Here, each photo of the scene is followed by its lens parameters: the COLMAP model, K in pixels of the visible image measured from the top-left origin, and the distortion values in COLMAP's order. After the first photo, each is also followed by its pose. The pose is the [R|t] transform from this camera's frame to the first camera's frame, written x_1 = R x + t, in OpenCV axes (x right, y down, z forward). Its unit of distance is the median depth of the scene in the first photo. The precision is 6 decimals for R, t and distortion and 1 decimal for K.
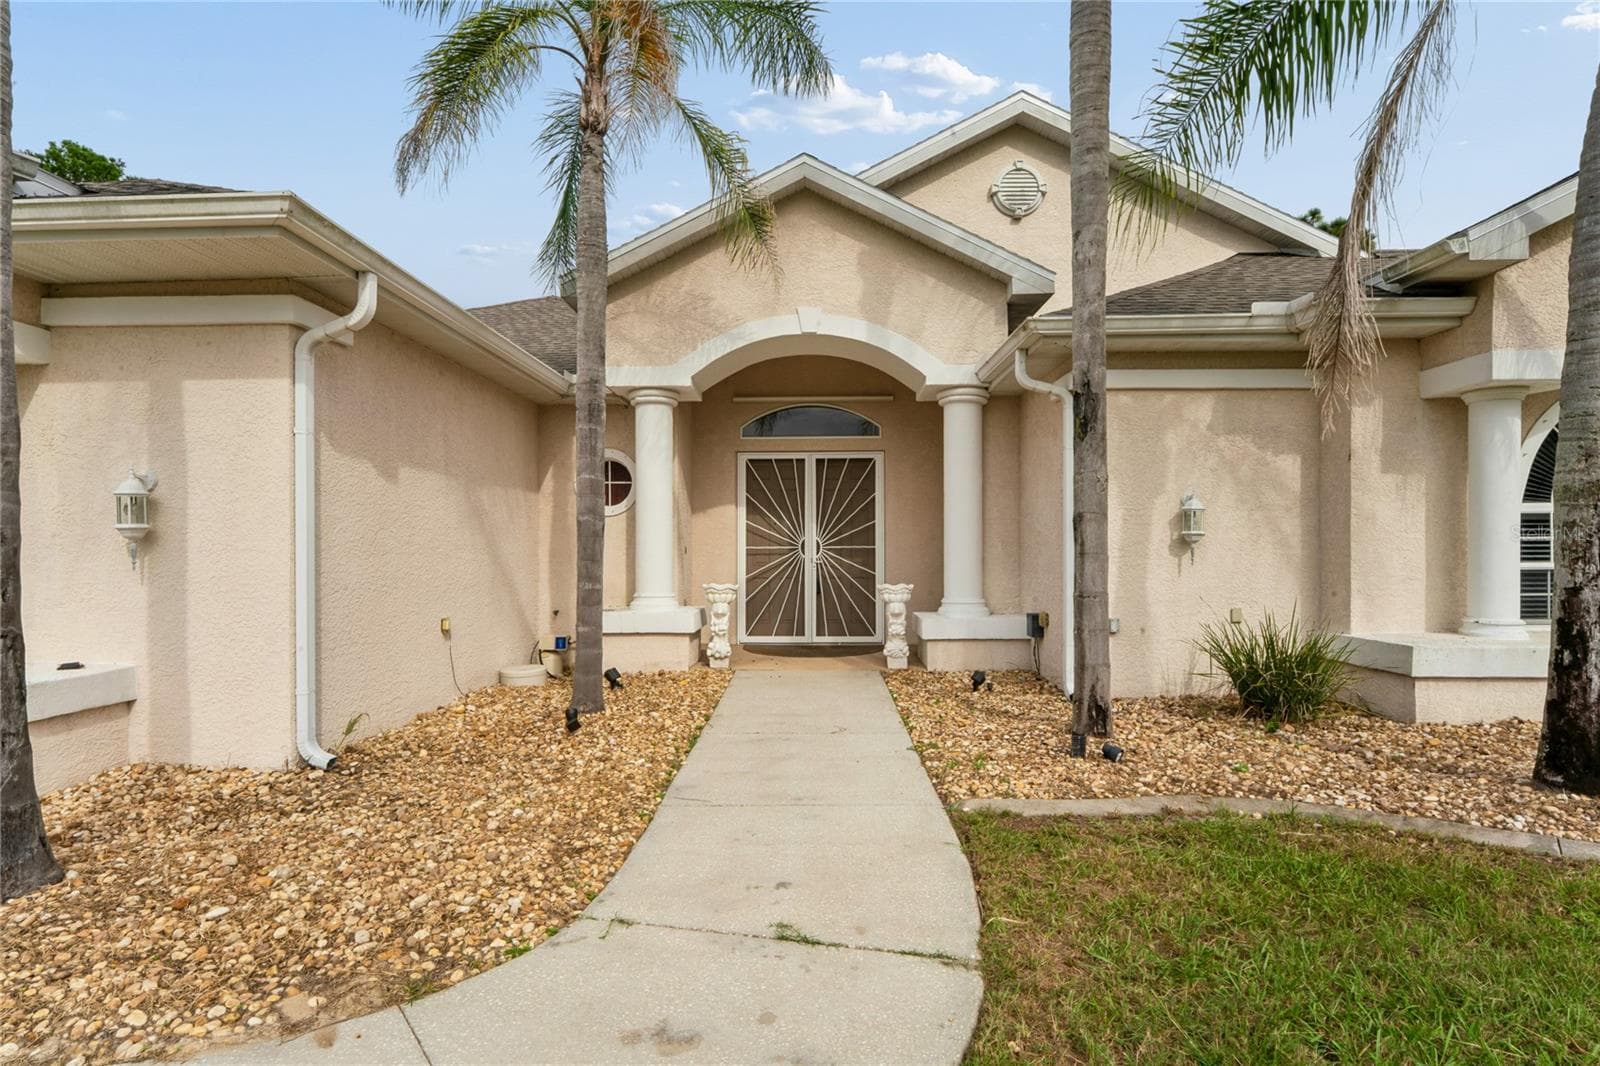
lens RADIAL K [[830.4, 0, 792.0], [0, 830.4, 548.4], [0, 0, 1]] dist [-0.002793, -0.000826]
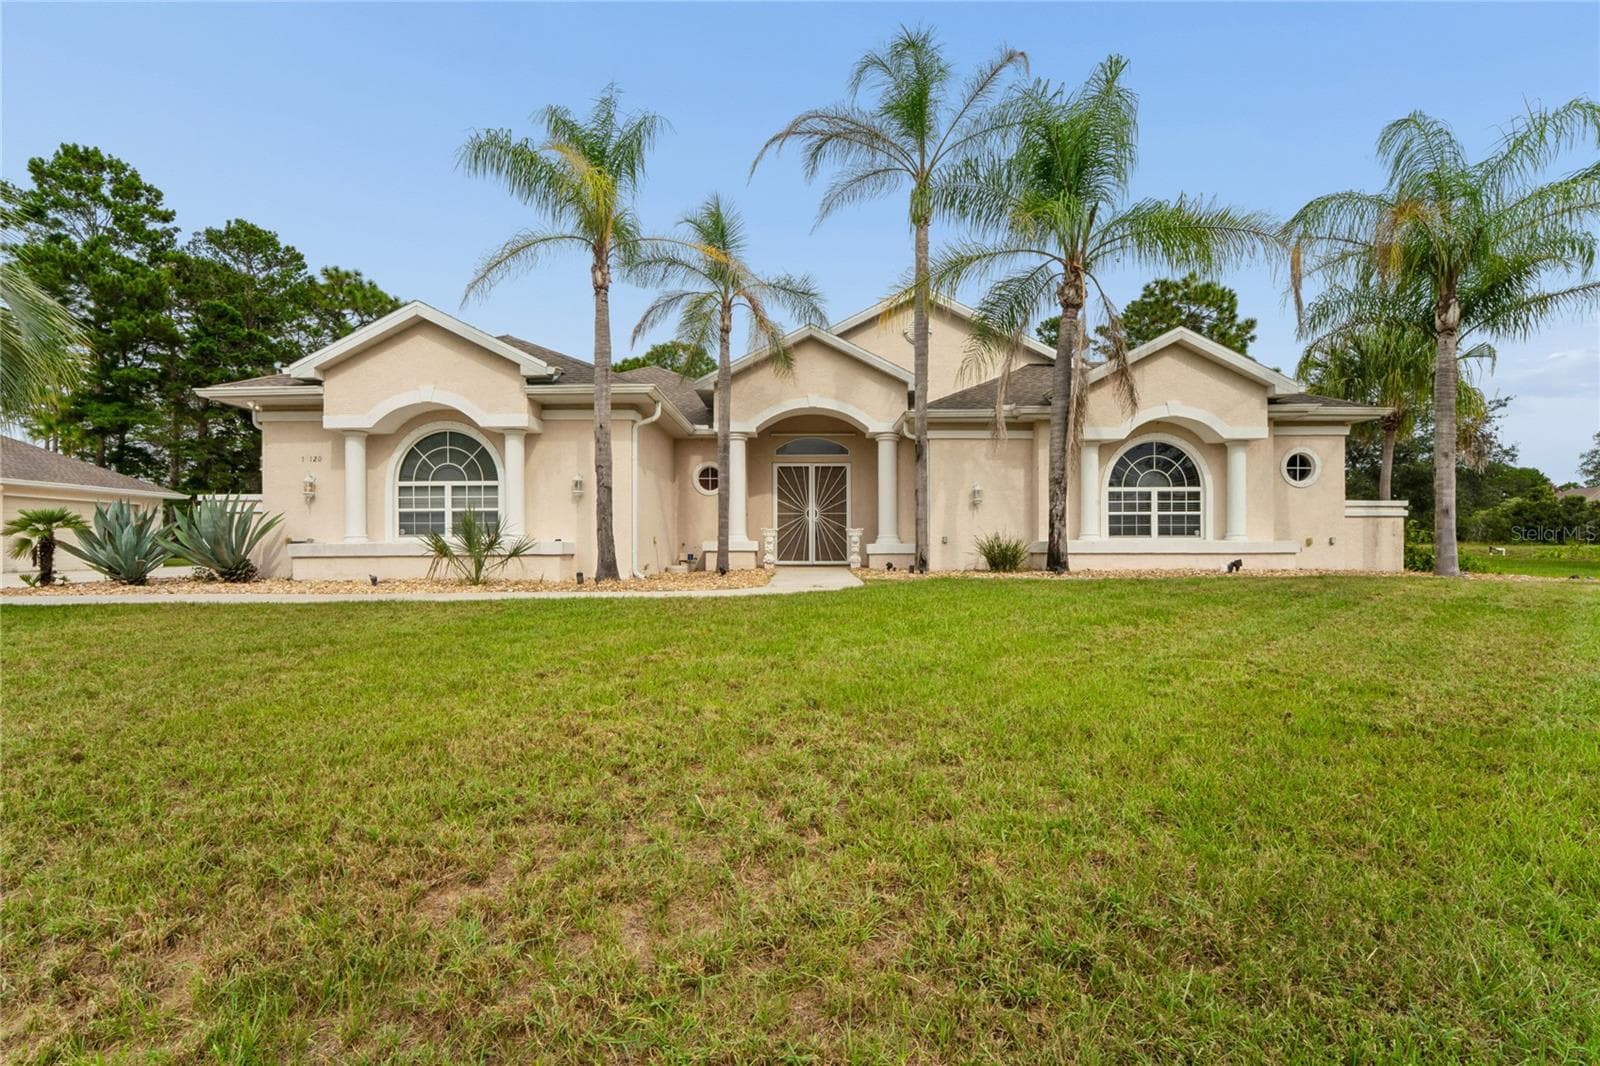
lens RADIAL K [[830.4, 0, 792.0], [0, 830.4, 548.4], [0, 0, 1]] dist [-0.002793, -0.000826]
pose [[0.999905, 0.001076, 0.013721, -0.055631], [-0.001049, 0.999997, -0.001980, 0.092128], [-0.013723, 0.001965, 0.999904, -0.997374]]
